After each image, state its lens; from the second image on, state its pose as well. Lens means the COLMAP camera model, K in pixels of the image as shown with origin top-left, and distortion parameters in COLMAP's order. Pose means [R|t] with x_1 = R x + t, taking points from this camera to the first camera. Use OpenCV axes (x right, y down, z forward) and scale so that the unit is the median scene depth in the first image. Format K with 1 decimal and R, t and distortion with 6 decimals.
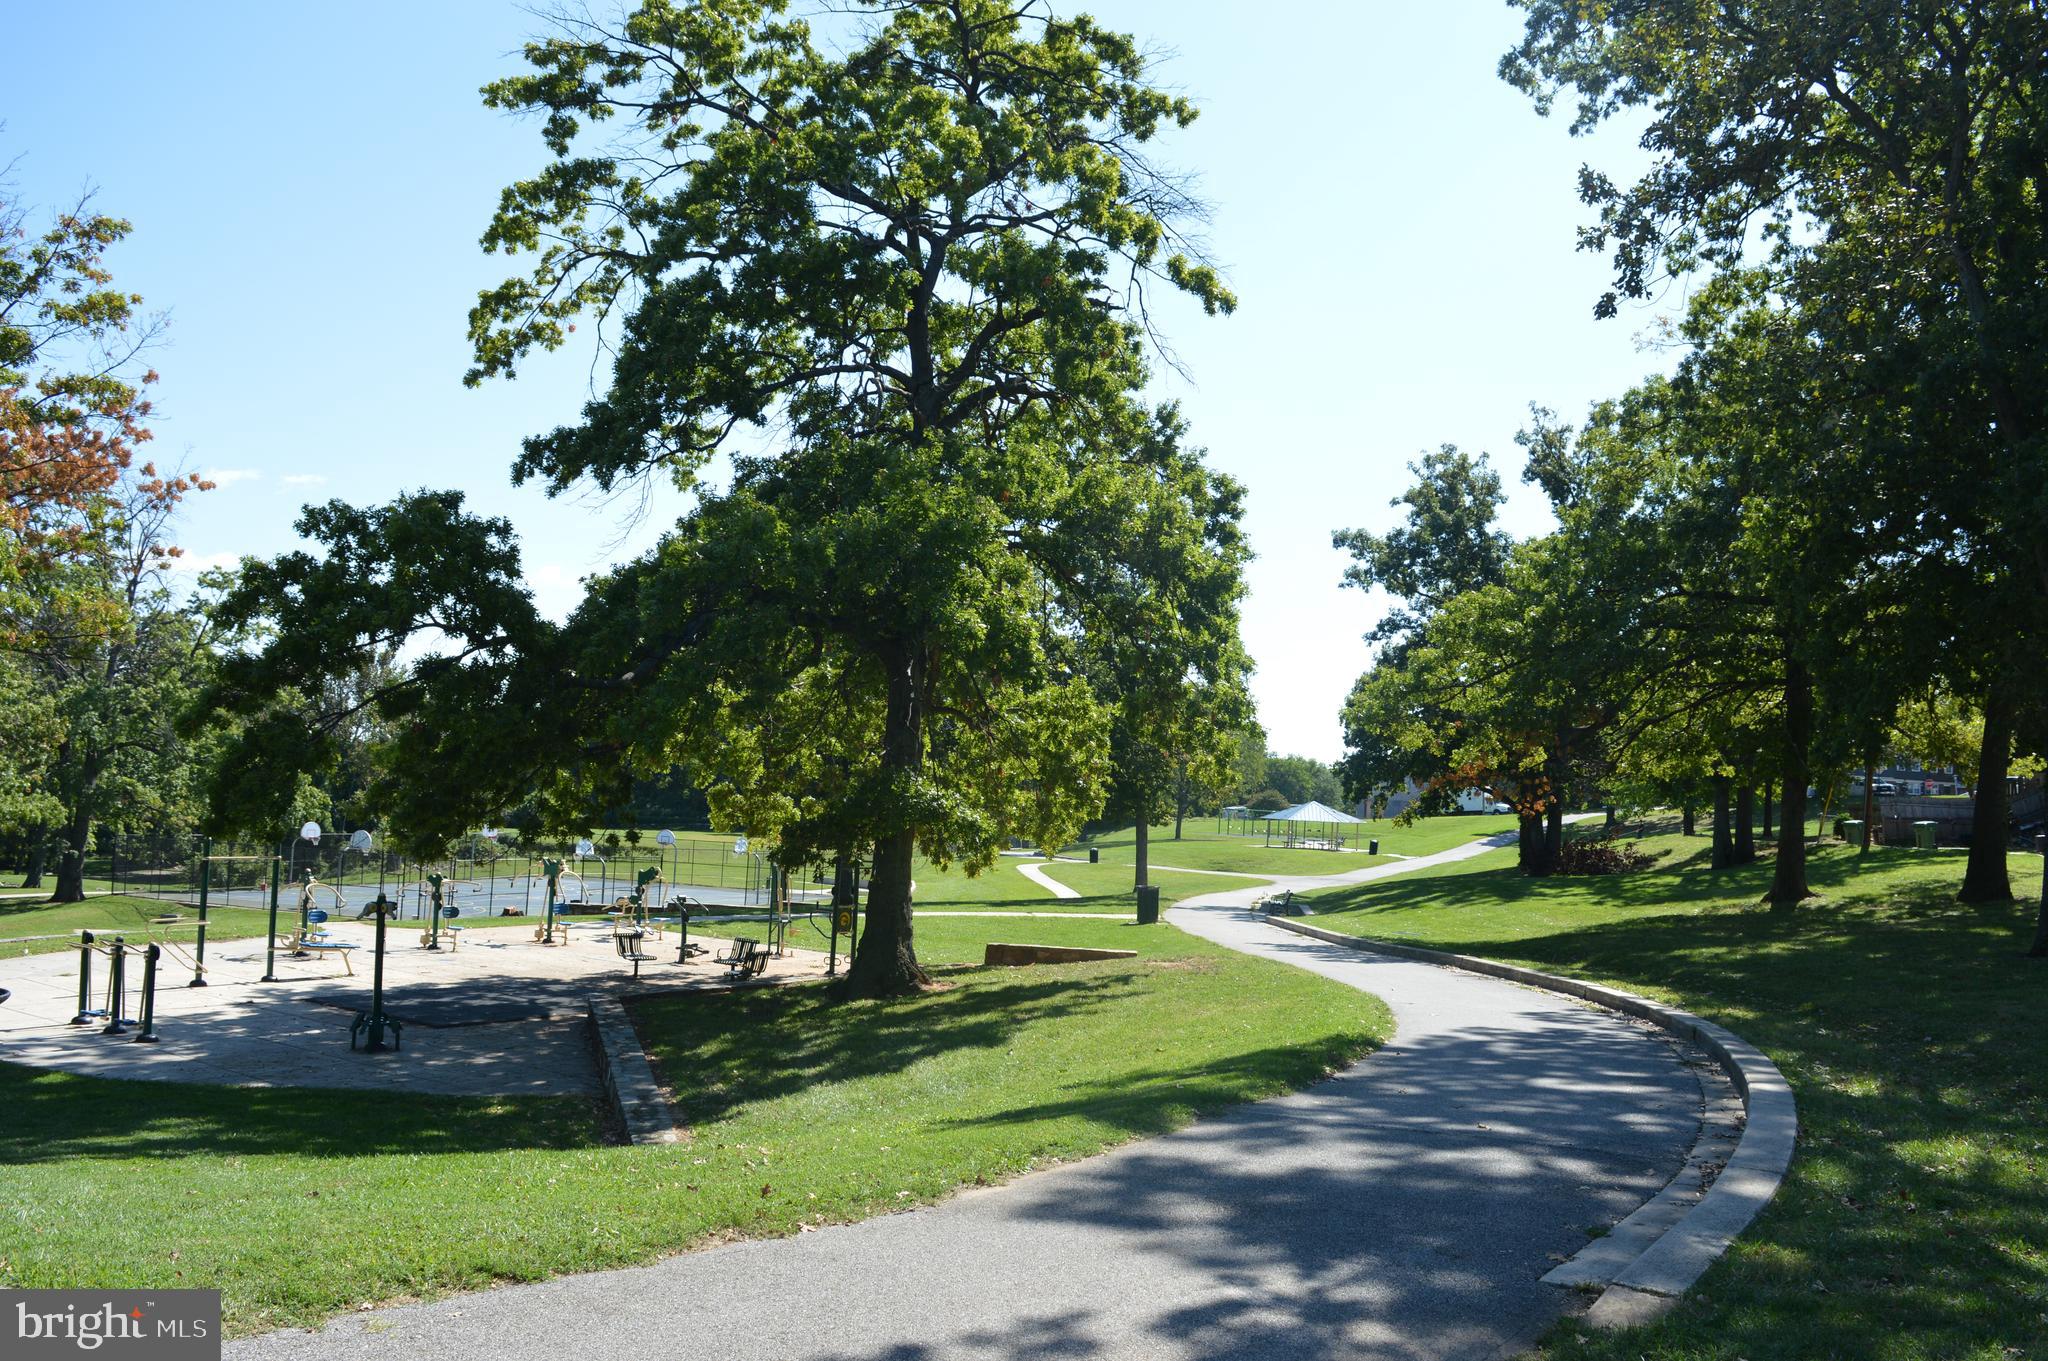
lens RADIAL K [[1622.9, 0, 1042.0], [0, 1622.9, 688.8], [0, 0, 1]] dist [-0.097056, 0.027559]
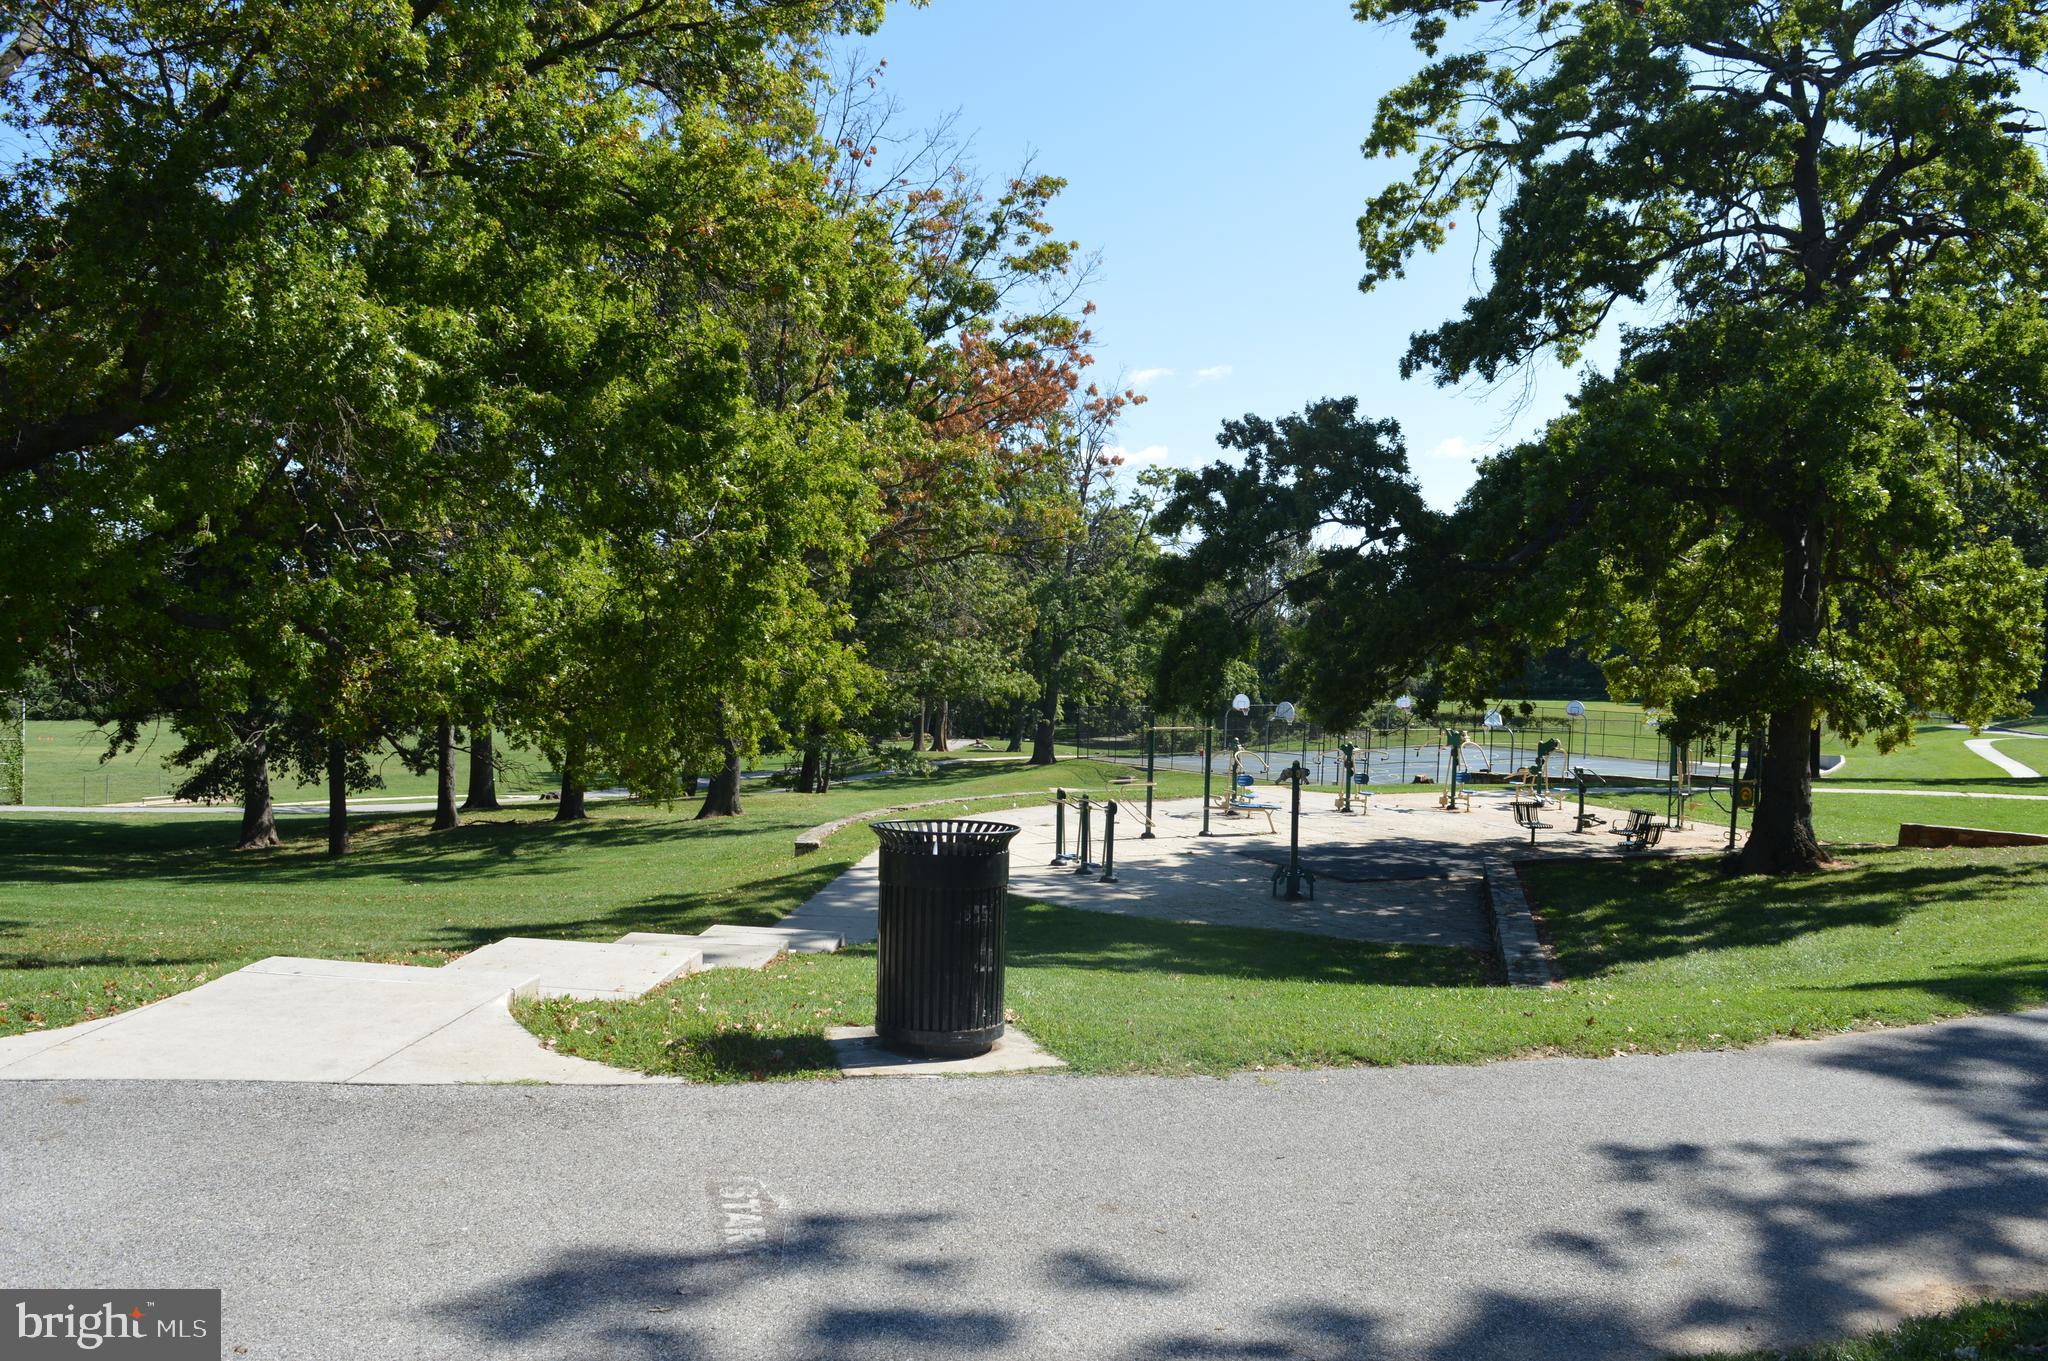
lens RADIAL K [[1622.9, 0, 1042.0], [0, 1622.9, 688.8], [0, 0, 1]] dist [-0.097056, 0.027559]
pose [[0.850985, 0.000097, -0.525191, 0.025995], [0.042248, 0.996747, 0.068640, -0.006532], [0.523489, -0.080600, 0.848212, -0.045915]]
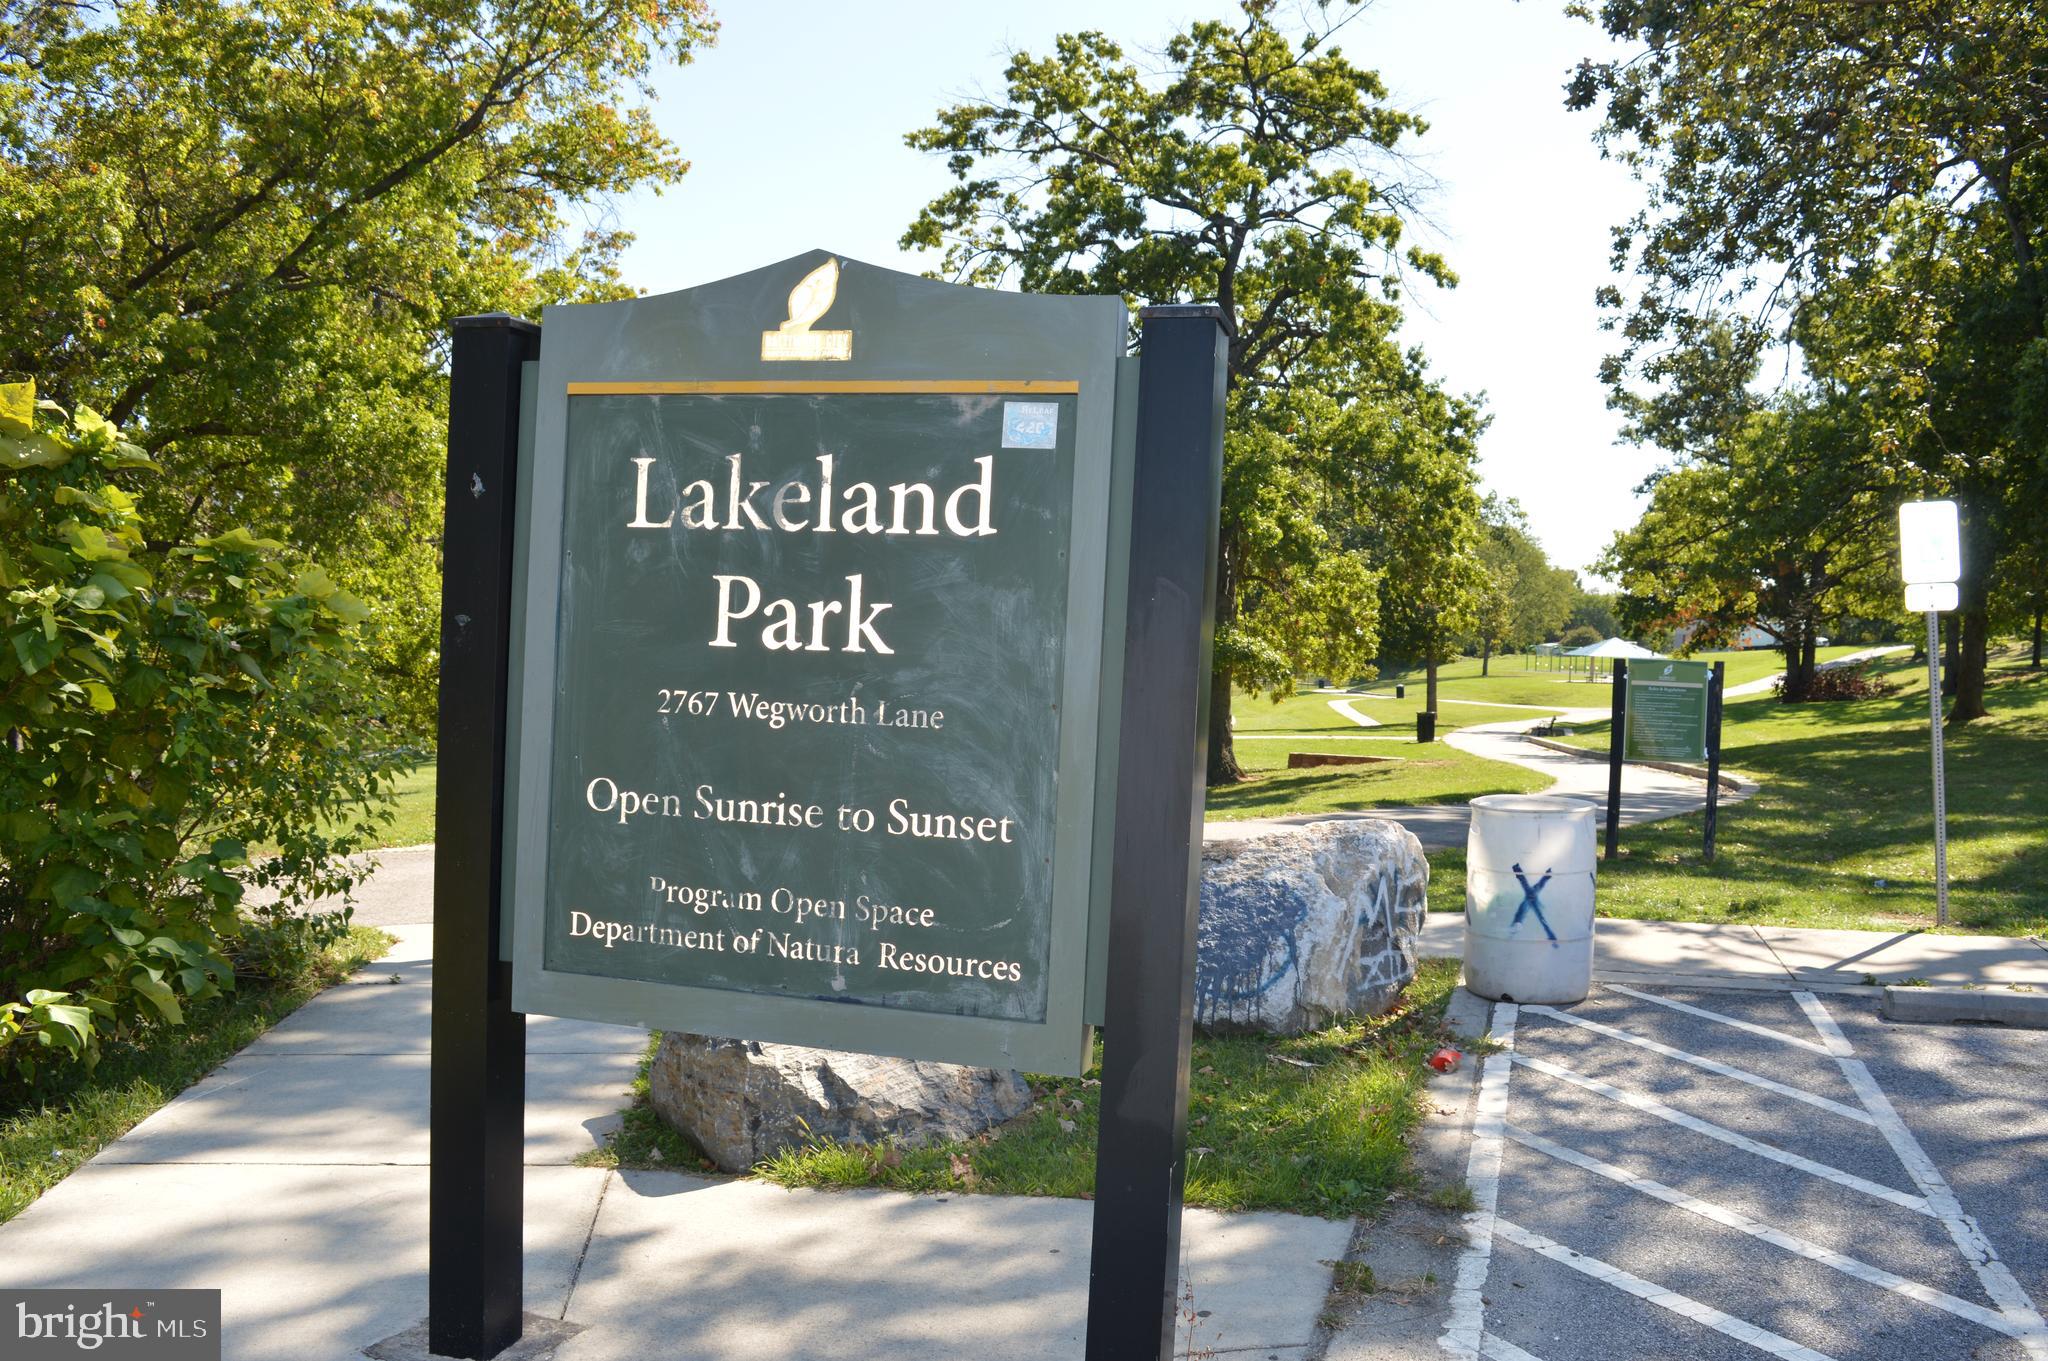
lens RADIAL K [[1614.6, 0, 1061.2], [0, 1614.6, 683.3], [0, 0, 1]] dist [-0.001680, -0.433467]
pose [[0.982775, -0.014790, -0.184215, 0.029424], [0.031909, 0.995402, 0.090316, -0.027165], [0.182032, -0.094638, 0.978728, -0.355477]]
